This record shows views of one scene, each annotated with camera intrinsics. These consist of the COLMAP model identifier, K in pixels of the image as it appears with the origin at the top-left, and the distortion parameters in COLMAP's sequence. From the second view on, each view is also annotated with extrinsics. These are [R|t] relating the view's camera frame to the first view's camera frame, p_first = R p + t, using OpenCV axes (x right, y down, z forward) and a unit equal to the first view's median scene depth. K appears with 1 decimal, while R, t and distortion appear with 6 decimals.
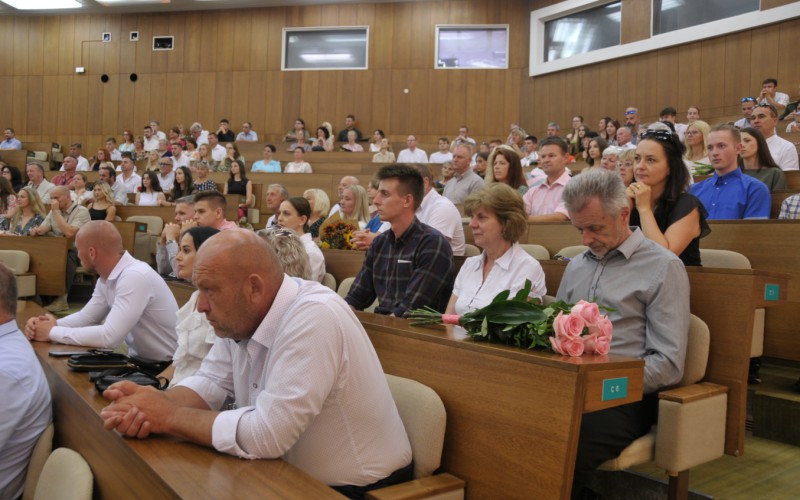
lens RADIAL K [[657.6, 0, 398.2], [0, 657.6, 256.4], [0, 0, 1]] dist [-0.150546, 0.145430]
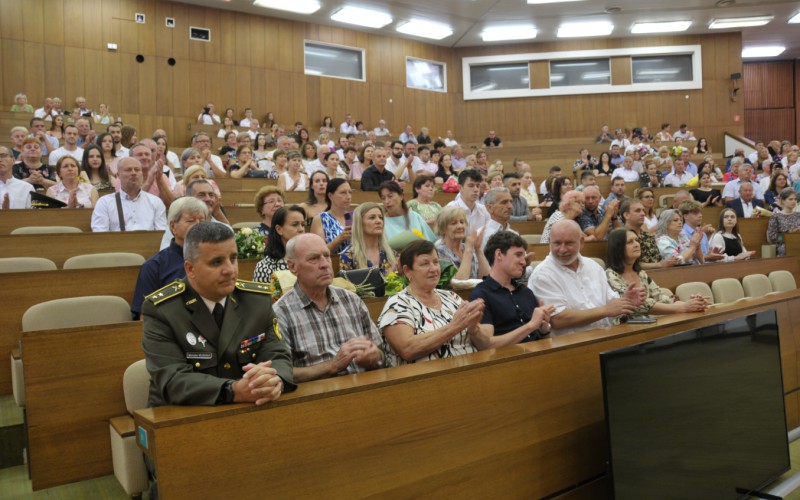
lens RADIAL K [[623.1, 0, 399.2], [0, 623.1, 257.1], [0, 0, 1]] dist [-0.161719, 0.119150]
pose [[0.728149, -0.081701, 0.680532, -0.859632], [0.055971, 0.996642, 0.059764, 0.002875], [-0.683129, -0.005427, 0.730277, 0.015166]]
